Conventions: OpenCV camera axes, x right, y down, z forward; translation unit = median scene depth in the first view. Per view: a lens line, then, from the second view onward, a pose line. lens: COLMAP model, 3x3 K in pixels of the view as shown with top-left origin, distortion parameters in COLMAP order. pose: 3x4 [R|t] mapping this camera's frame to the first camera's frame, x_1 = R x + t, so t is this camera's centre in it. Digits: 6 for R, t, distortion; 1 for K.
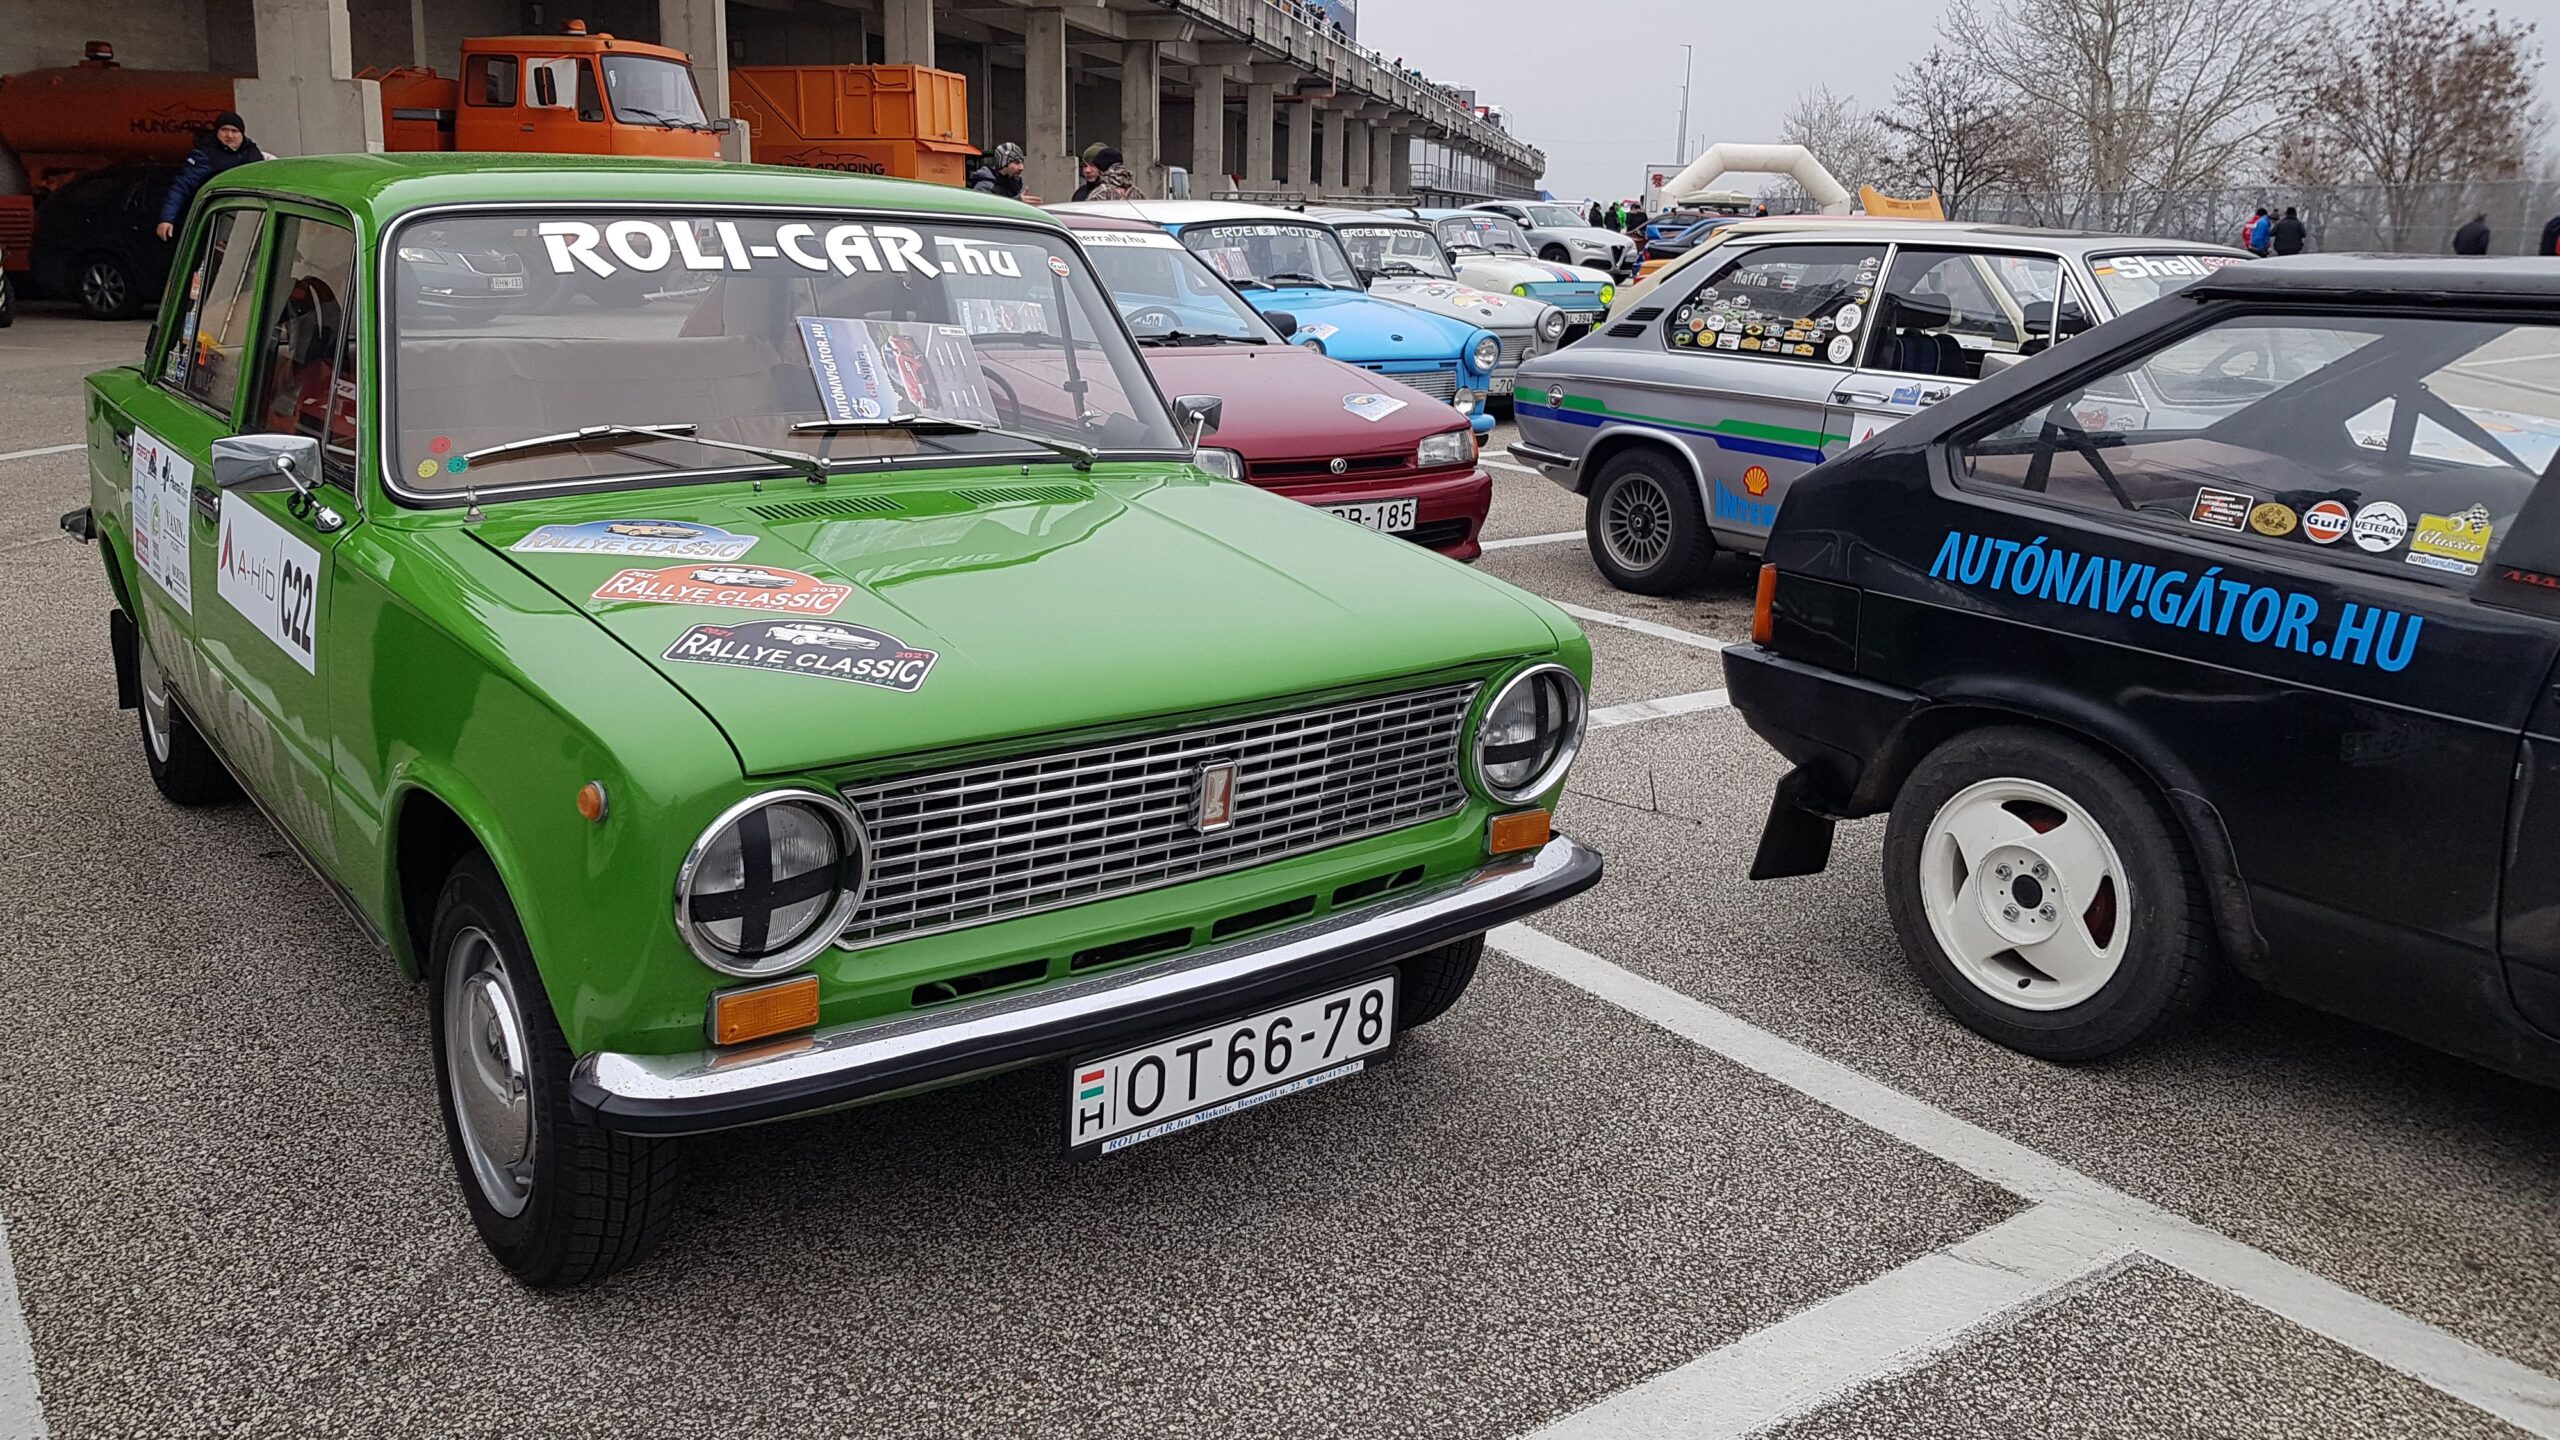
lens RADIAL K [[2048.8, 0, 1282.5], [0, 2048.8, 732.8], [0, 0, 1]] dist [0.046216, -0.017994]
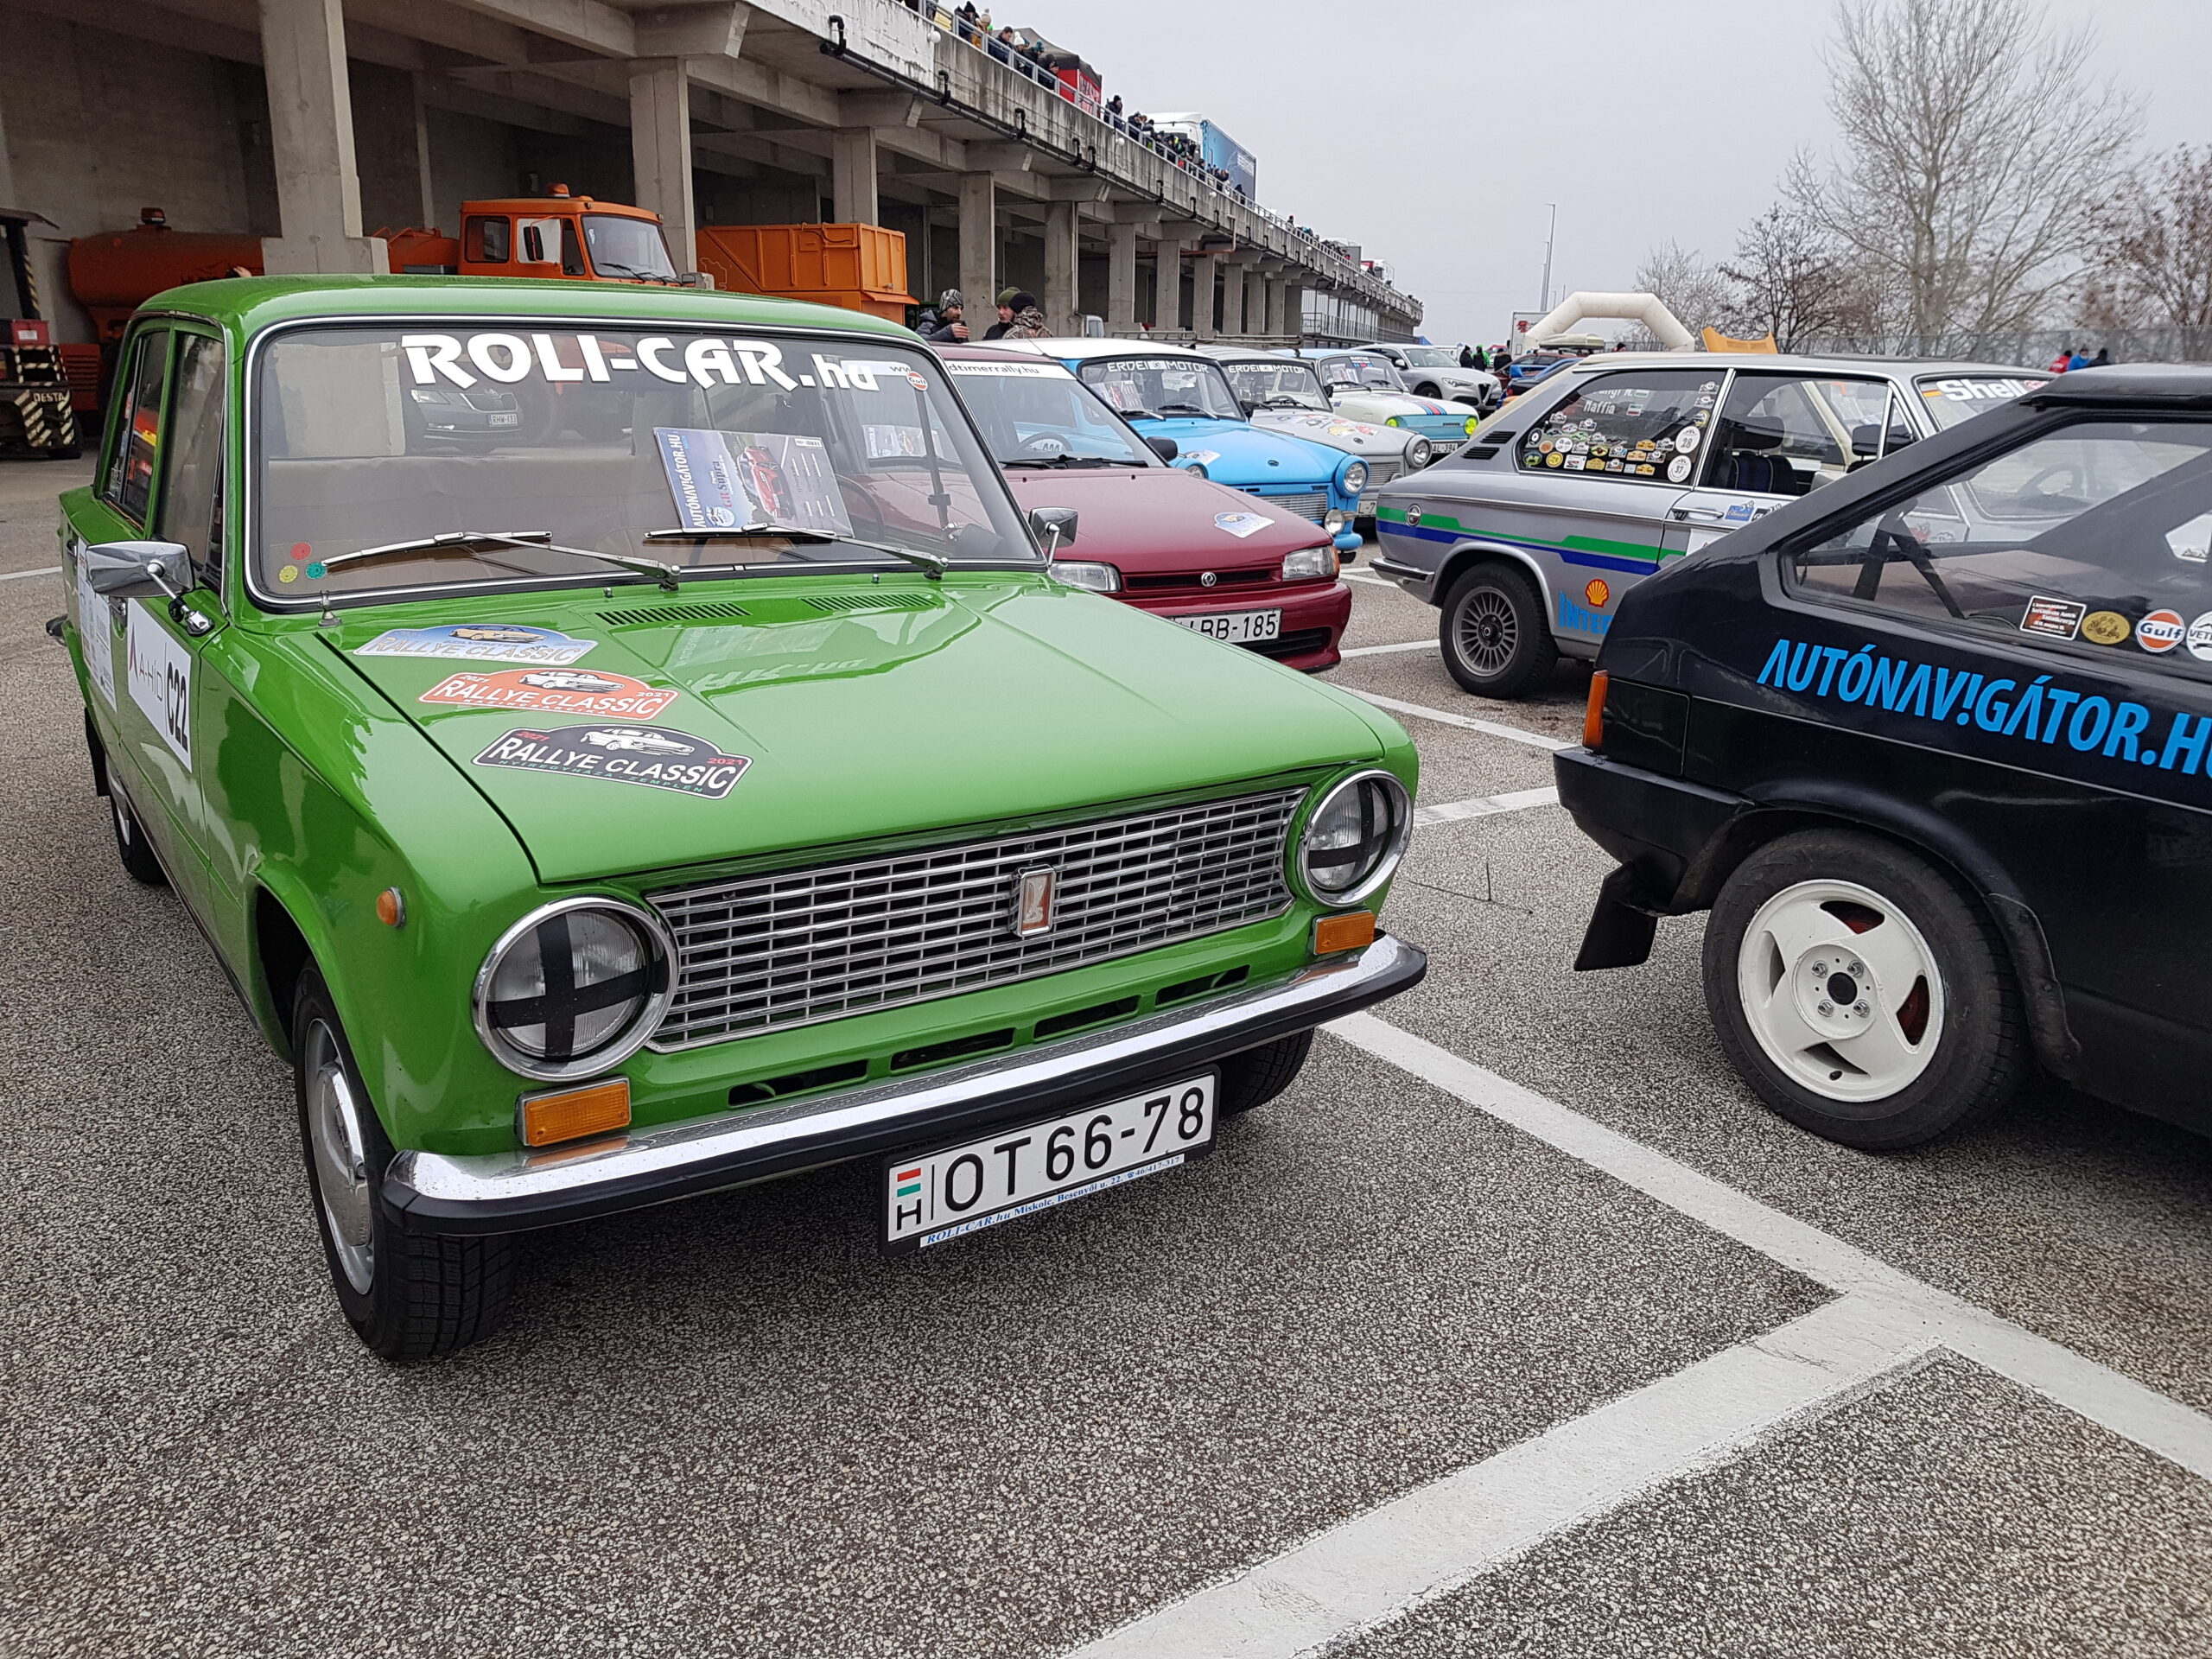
lens RADIAL K [[1747.1, 0, 1095.4], [0, 1747.1, 926.8], [0, 0, 1]] dist [0.044476, -0.038411]
pose [[0.998648, 0.011012, -0.050796, 0.034220], [-0.007686, 0.997842, 0.065216, -0.010729], [0.051404, -0.064737, 0.996577, 0.113119]]
